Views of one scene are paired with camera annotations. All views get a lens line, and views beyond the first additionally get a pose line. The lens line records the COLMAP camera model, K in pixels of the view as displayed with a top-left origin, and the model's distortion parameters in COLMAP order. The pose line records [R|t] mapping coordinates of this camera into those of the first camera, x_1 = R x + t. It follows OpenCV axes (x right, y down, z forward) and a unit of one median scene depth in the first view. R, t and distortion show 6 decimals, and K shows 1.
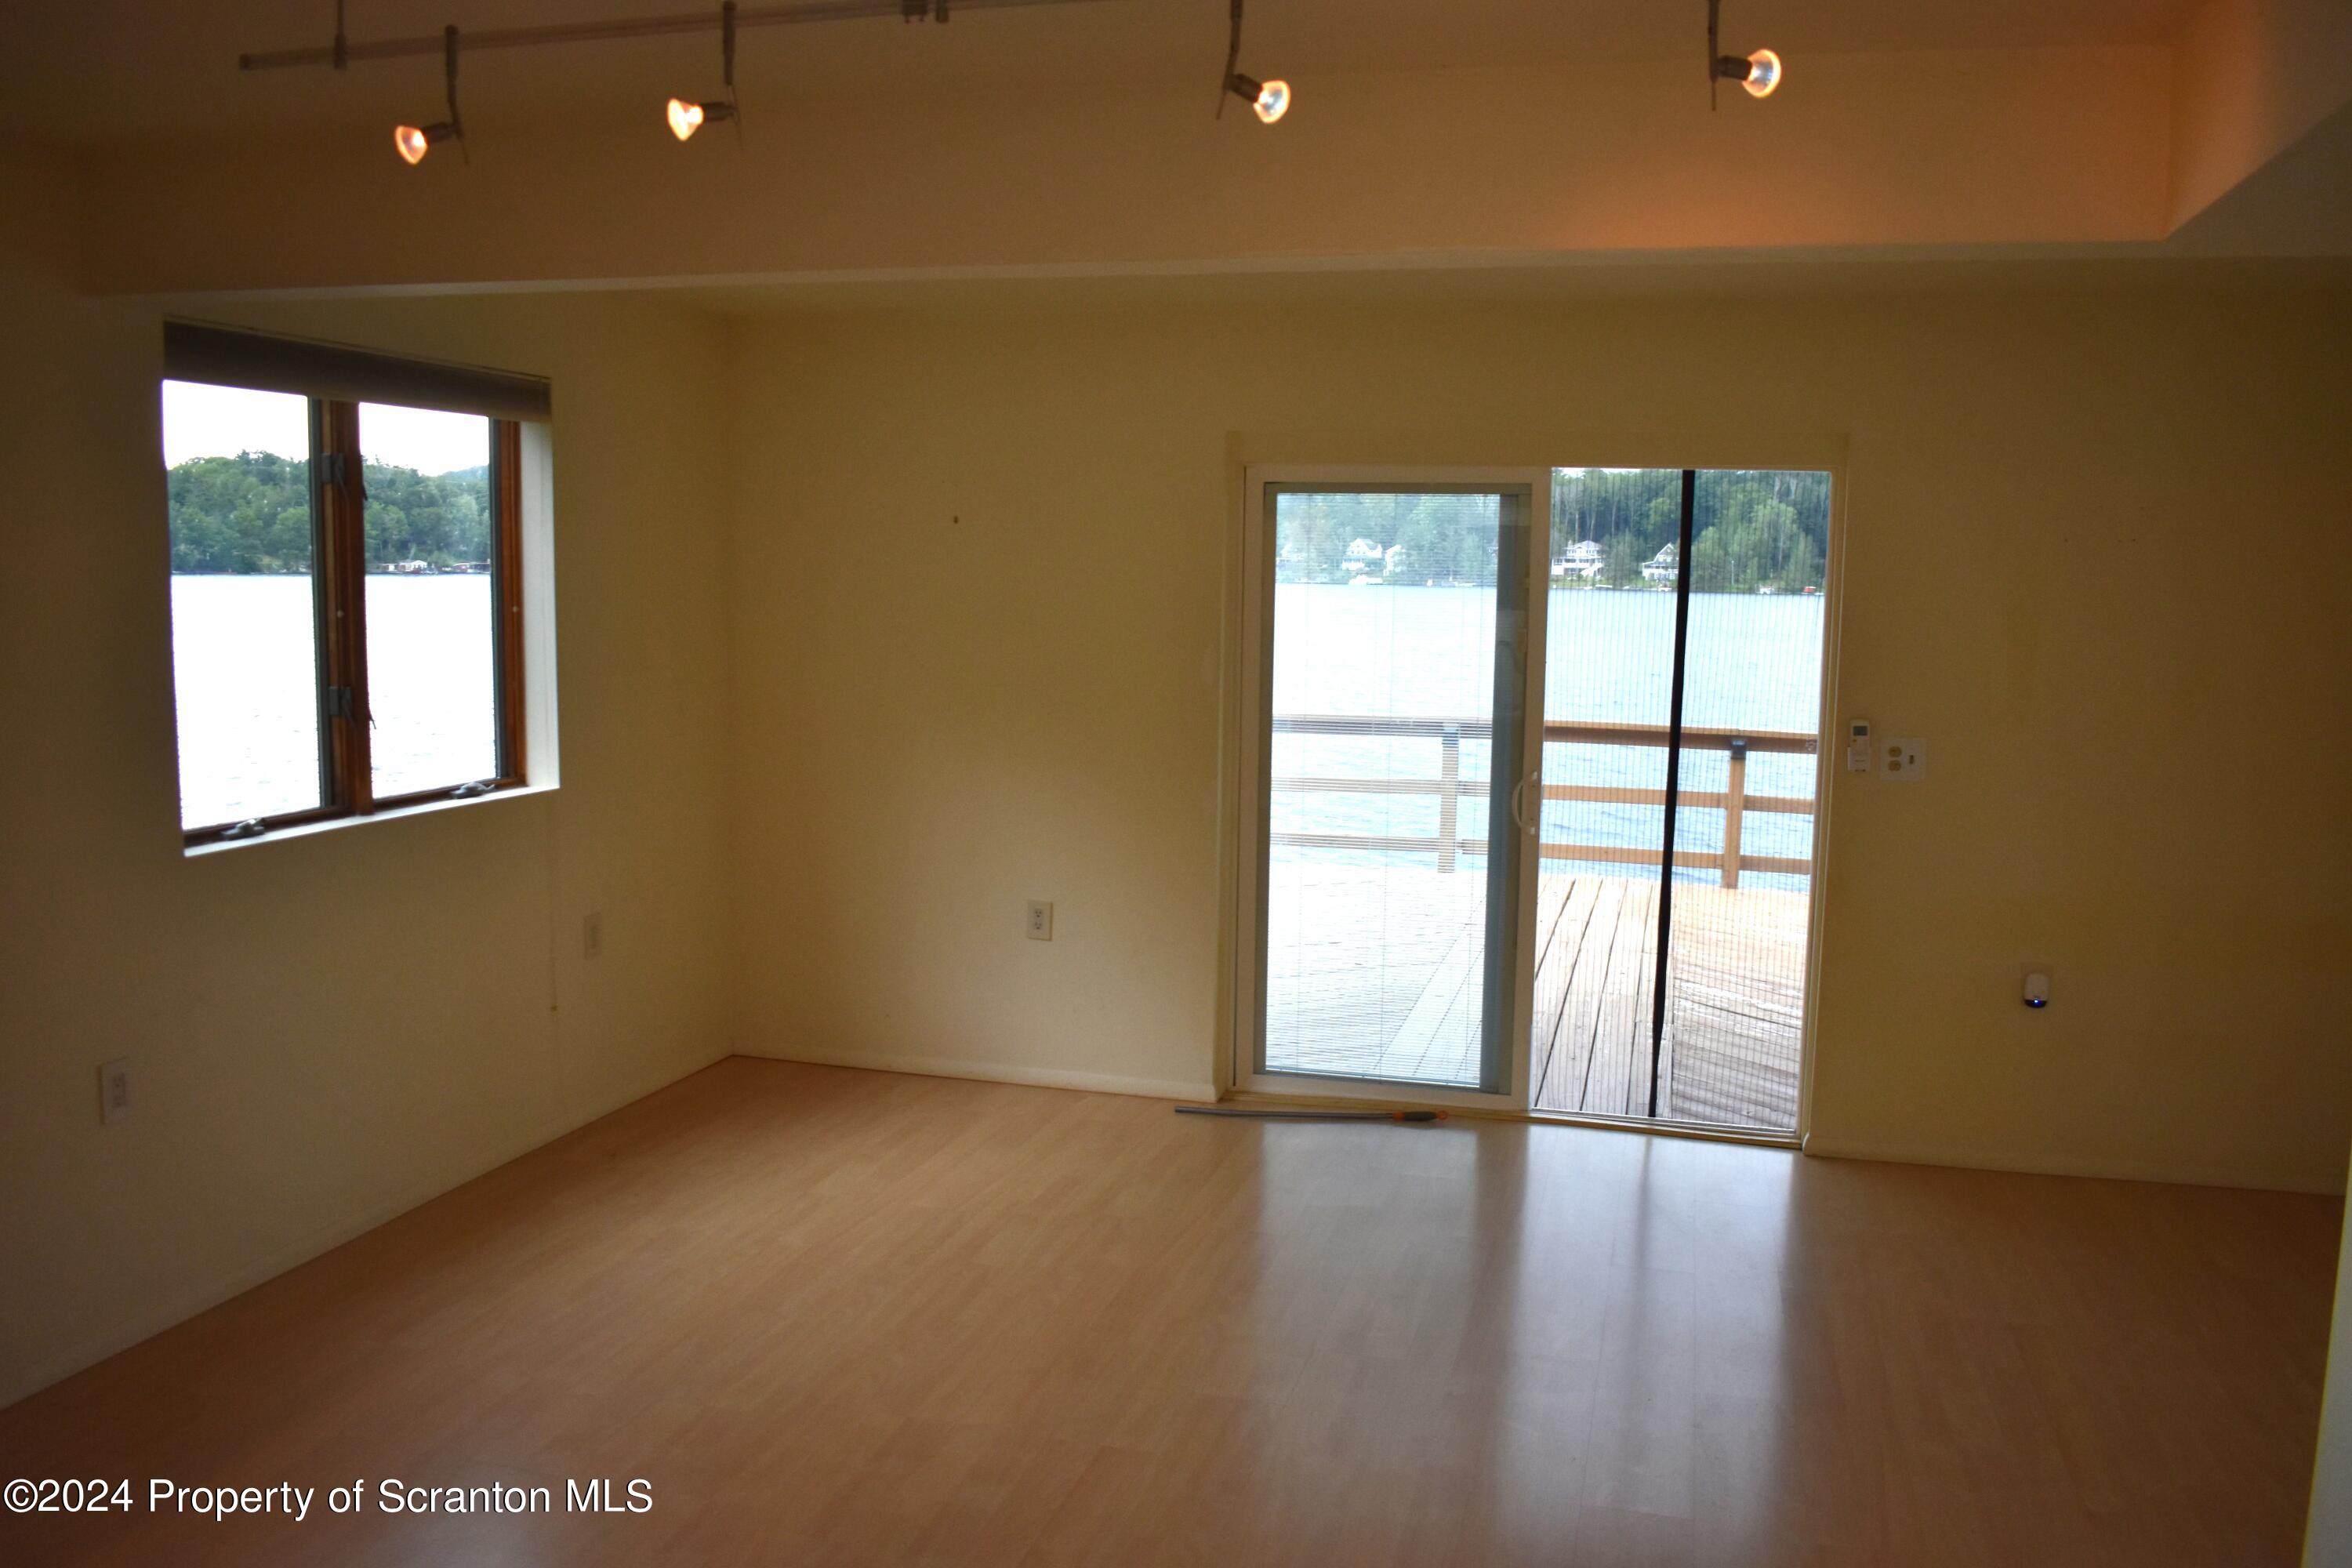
lens RADIAL K [[1851.6, 0, 1174.7], [0, 1851.6, 784.4], [0, 0, 1]] dist [-0.092557, 0.010337]
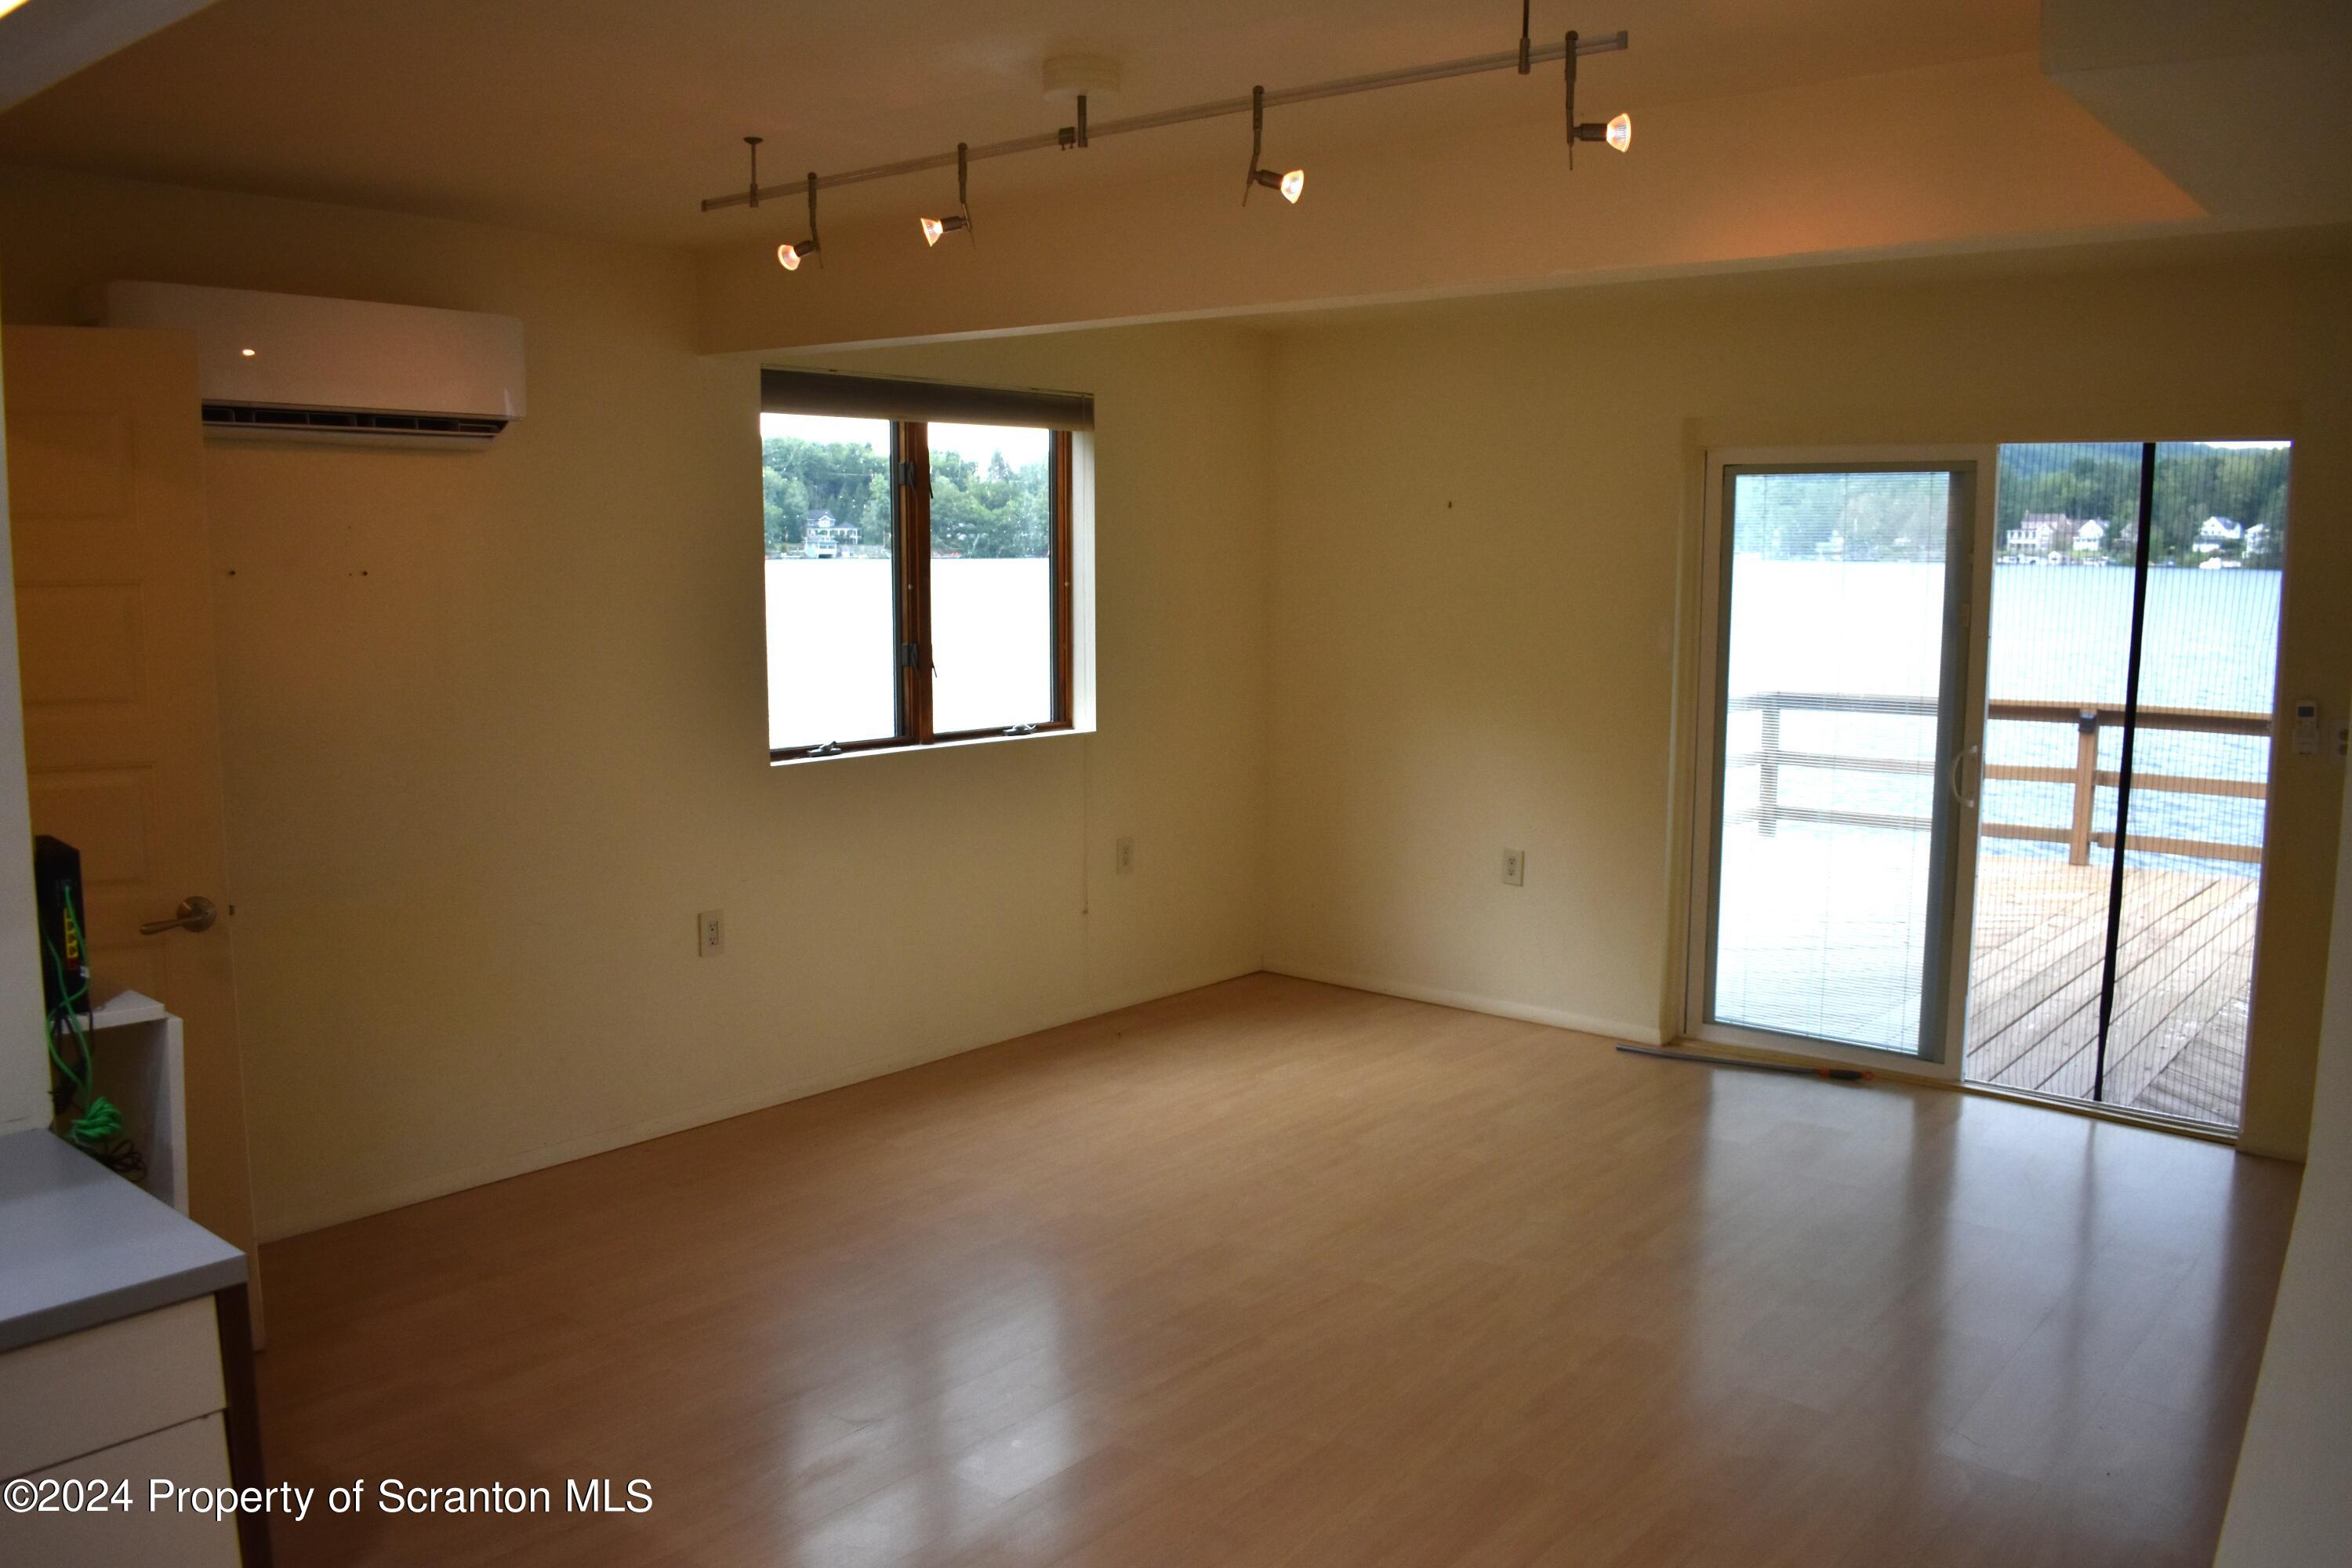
lens RADIAL K [[1851.6, 0, 1178.5], [0, 1851.6, 793.0], [0, 0, 1]] dist [-0.092557, 0.010337]
pose [[0.906704, 0.042475, -0.419624, 0.231076], [-0.036758, 0.999088, 0.021705, 0.014051], [0.420163, -0.004255, 0.907439, -0.094160]]
